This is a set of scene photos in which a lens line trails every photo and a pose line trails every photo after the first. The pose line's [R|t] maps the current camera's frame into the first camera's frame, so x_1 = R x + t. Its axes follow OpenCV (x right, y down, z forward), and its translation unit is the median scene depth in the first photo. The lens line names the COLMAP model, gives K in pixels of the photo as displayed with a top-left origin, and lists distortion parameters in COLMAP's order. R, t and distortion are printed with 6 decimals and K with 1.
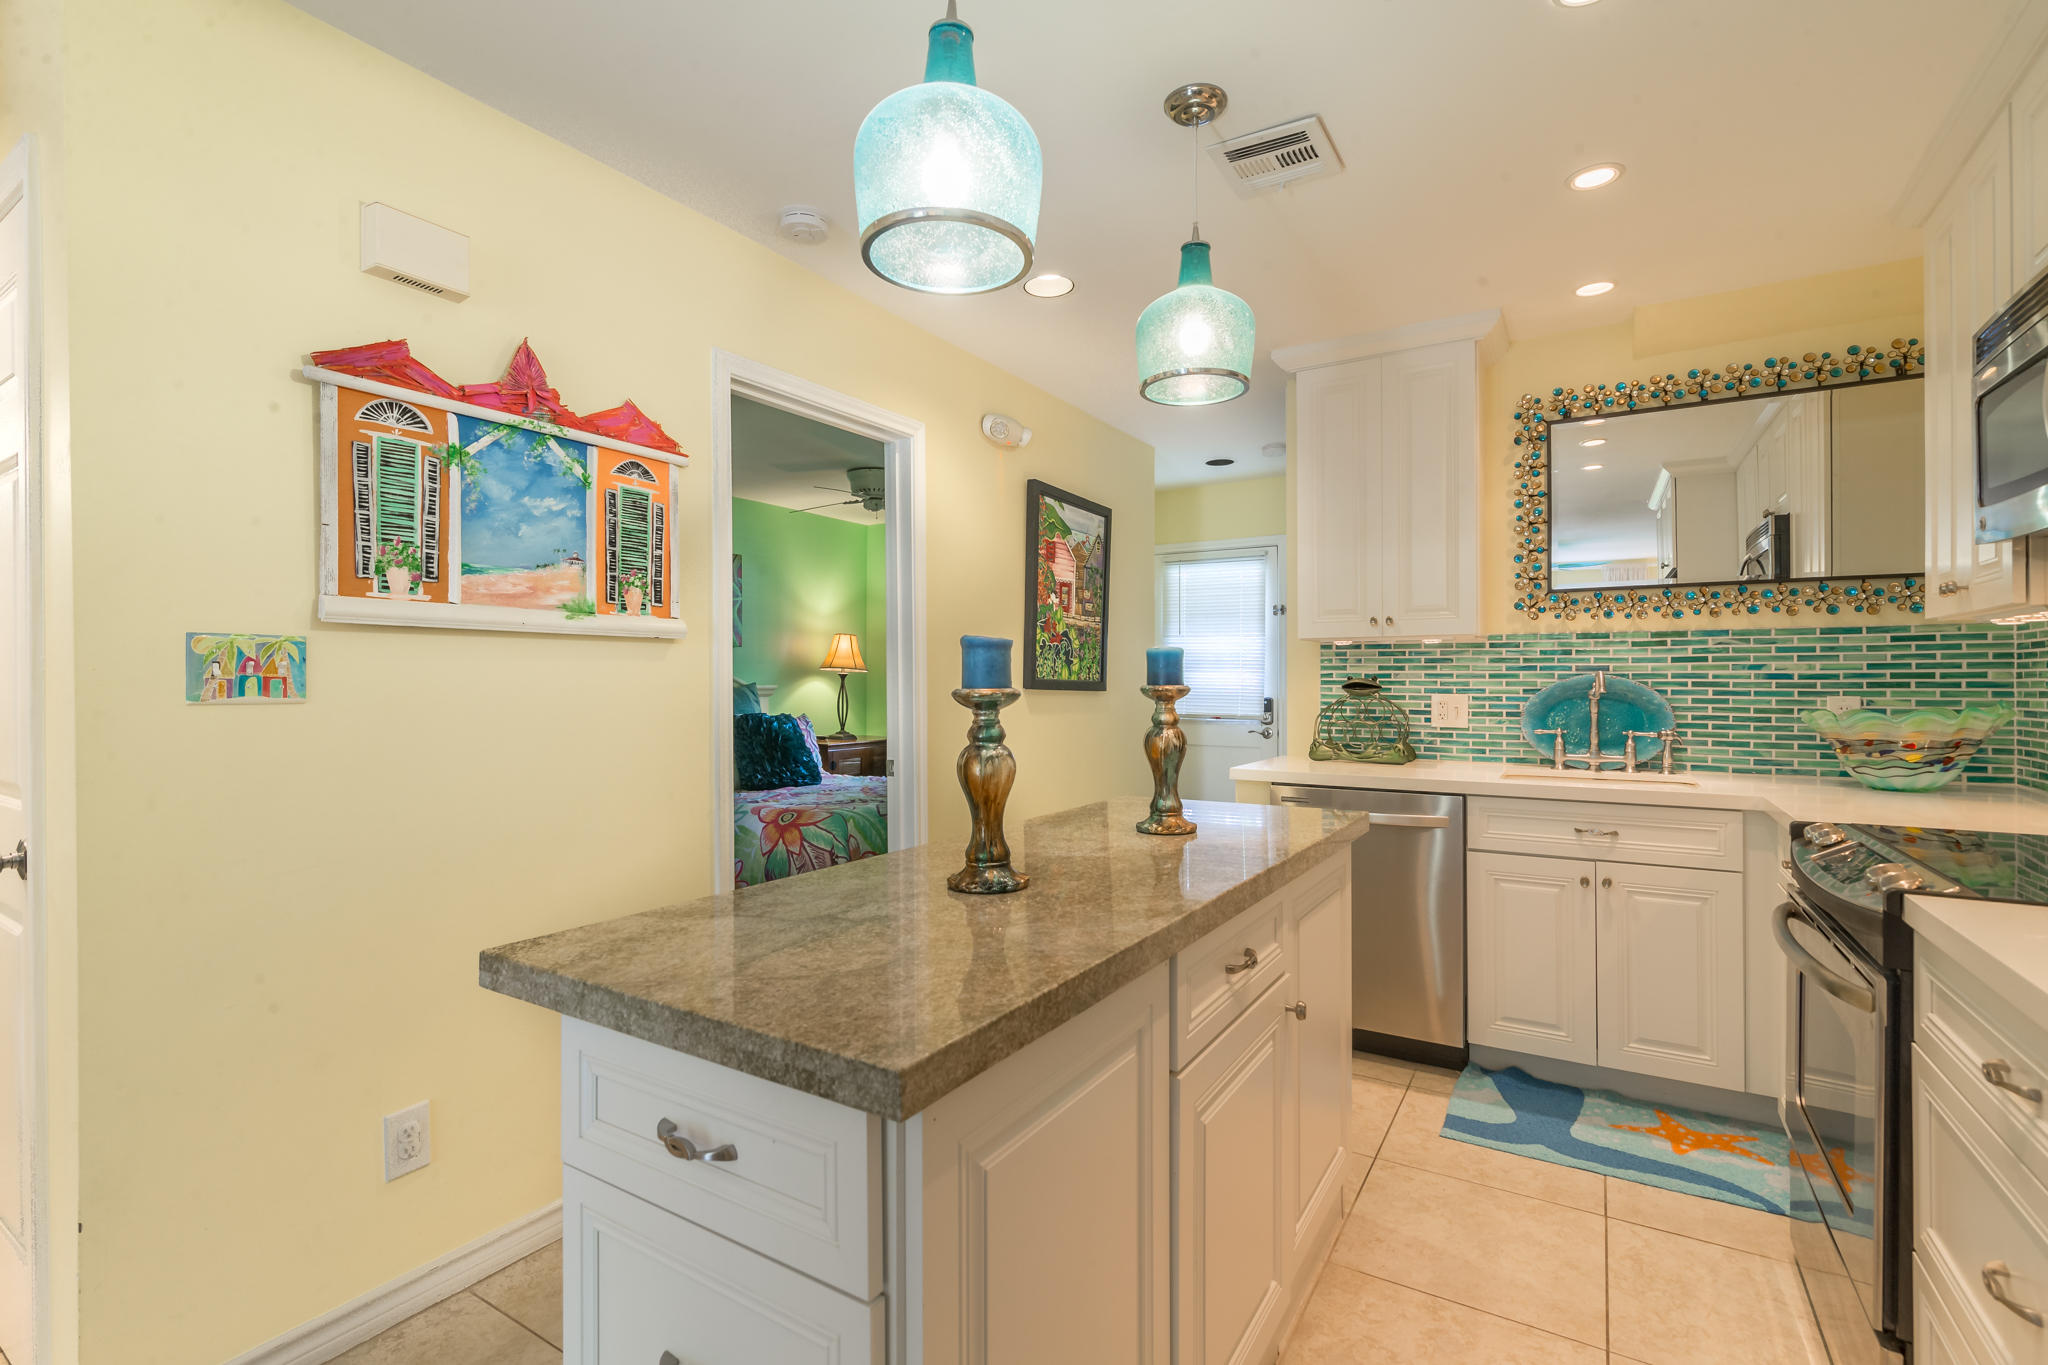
lens RADIAL K [[946.3, 0, 997.0], [0, 946.3, 679.2], [0, 0, 1]] dist [0.000890, -0.000936]
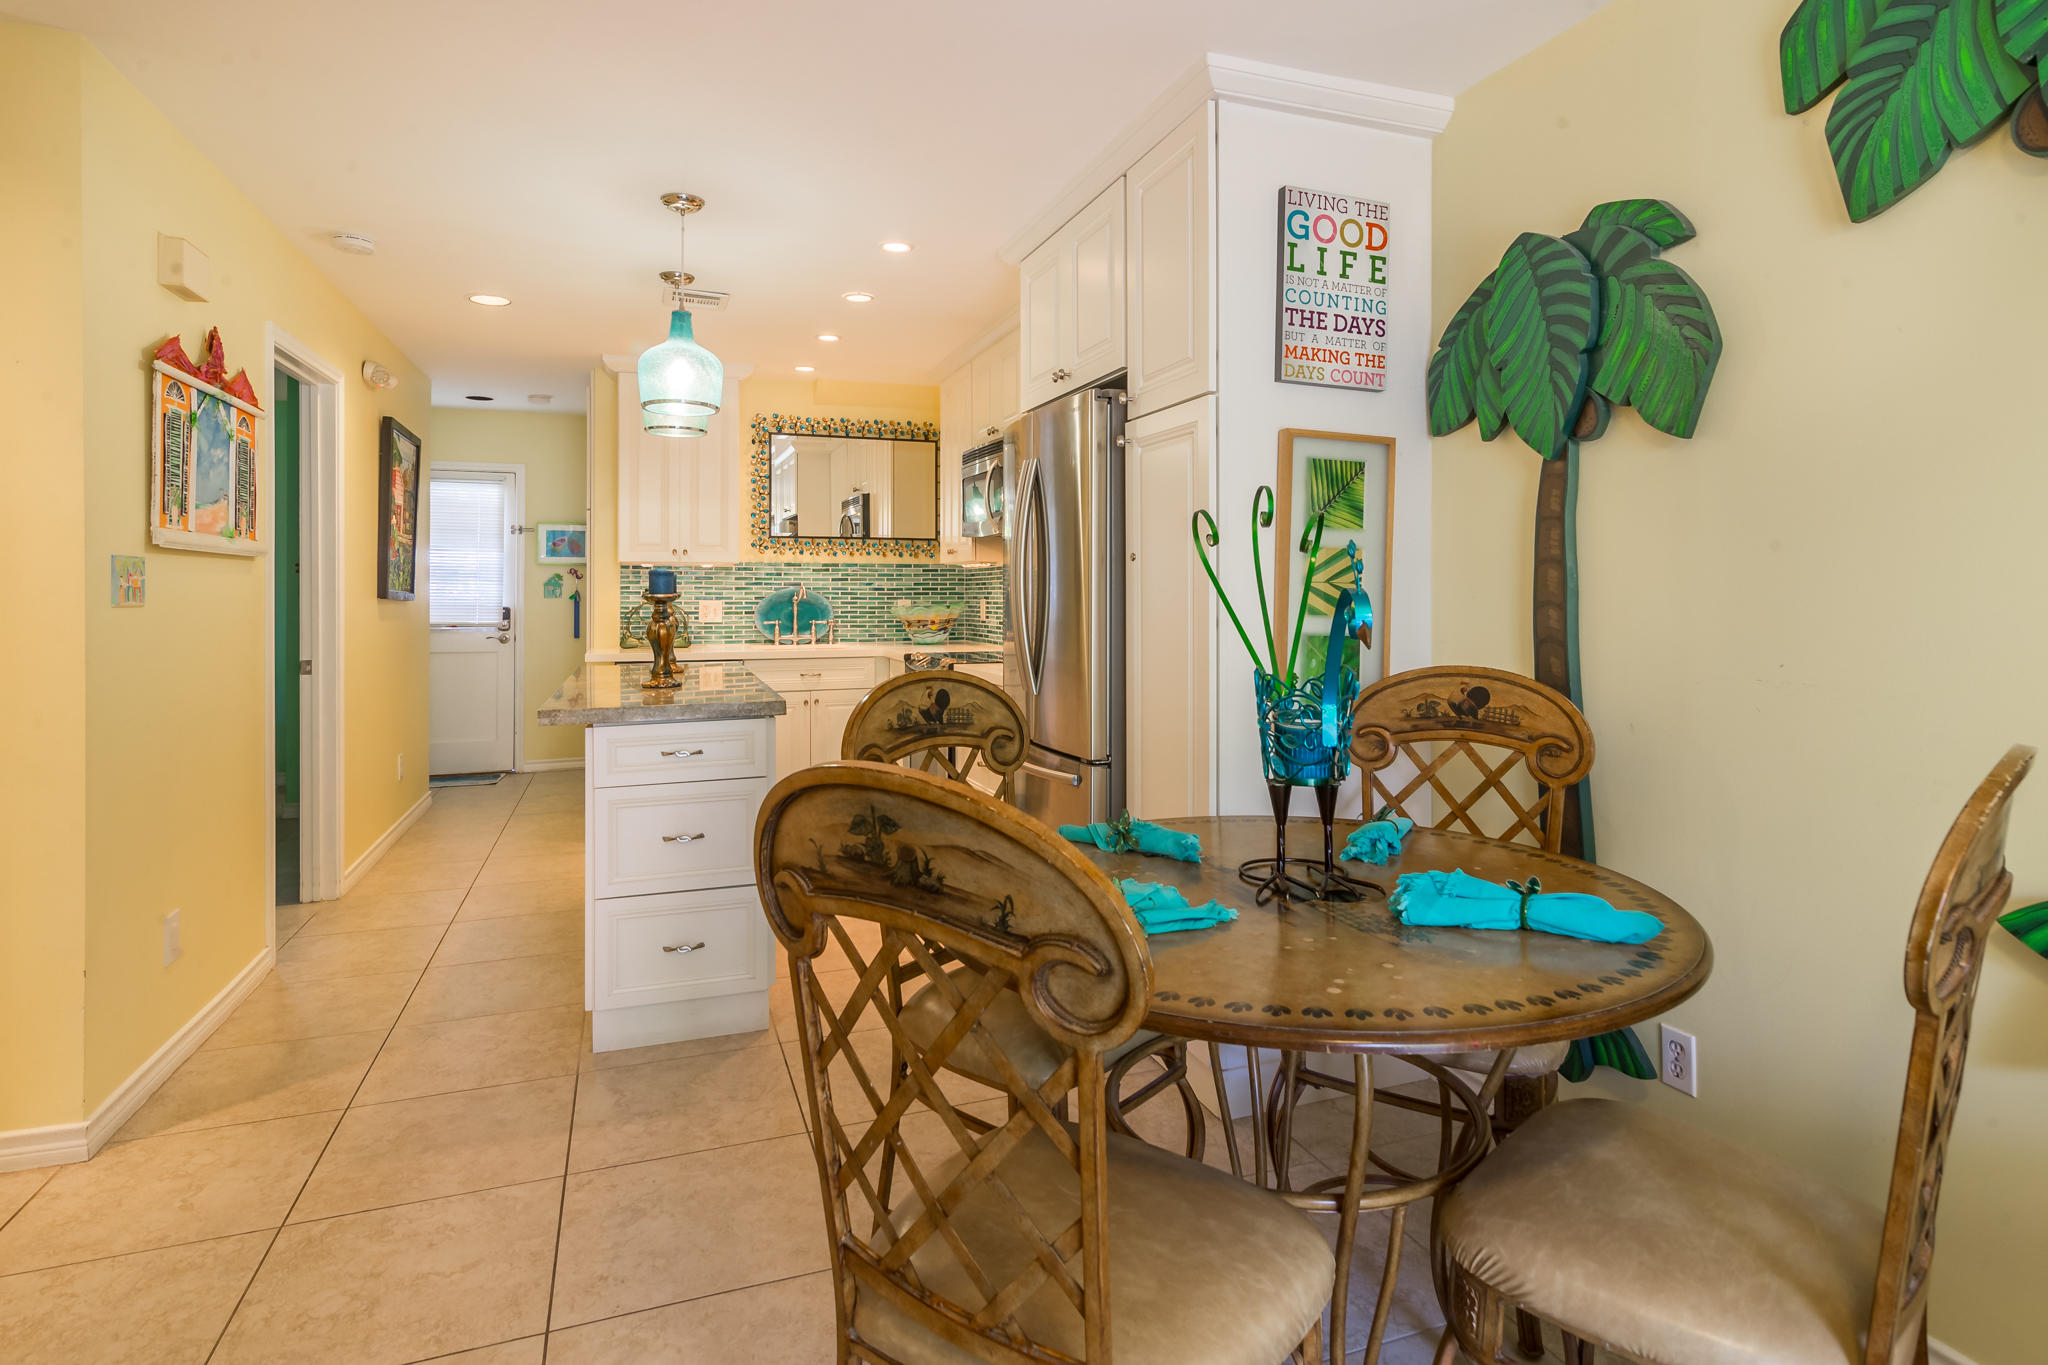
lens RADIAL K [[1089.3, 0, 1072.8], [0, 1089.3, 579.7], [0, 0, 1]] dist [0.041370, -0.071130]
pose [[0.582486, 0.009580, 0.812784, -0.683589], [-0.000957, 0.999938, -0.011100, 0.001614], [-0.812840, 0.005688, 0.582459, -0.552386]]
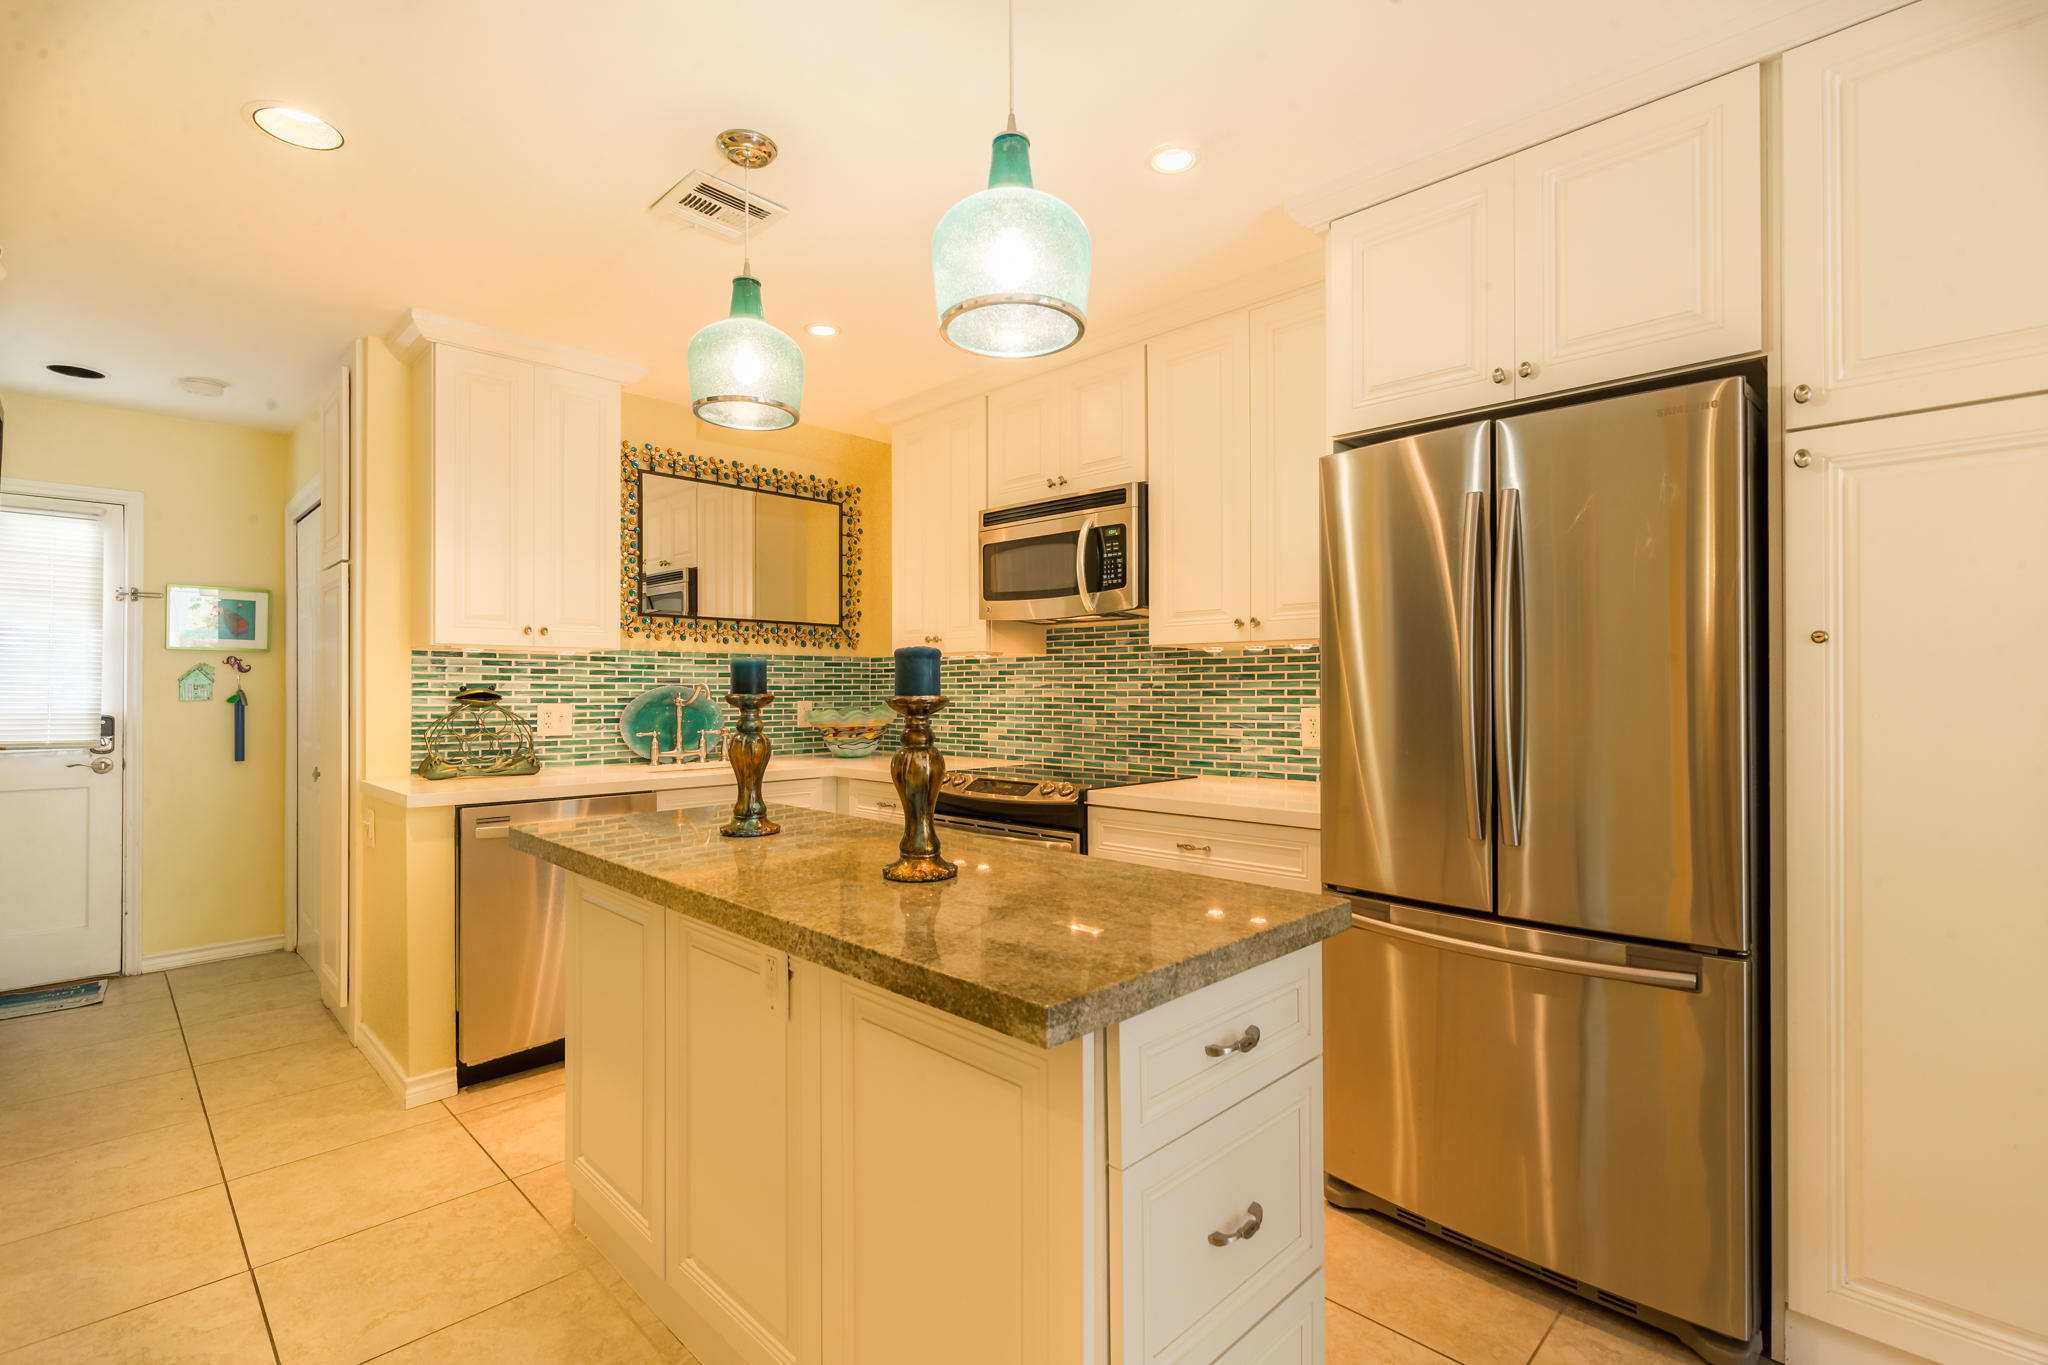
lens RADIAL K [[931.8, 0, 1055.4], [0, 931.8, 685.6], [0, 0, 1]] dist [0.002909, 0.000424]
pose [[0.190702, 0.005606, 0.981632, -0.481813], [-0.000032, 0.999984, -0.005705, 0.001907], [-0.981648, 0.001057, 0.190699, 0.295296]]
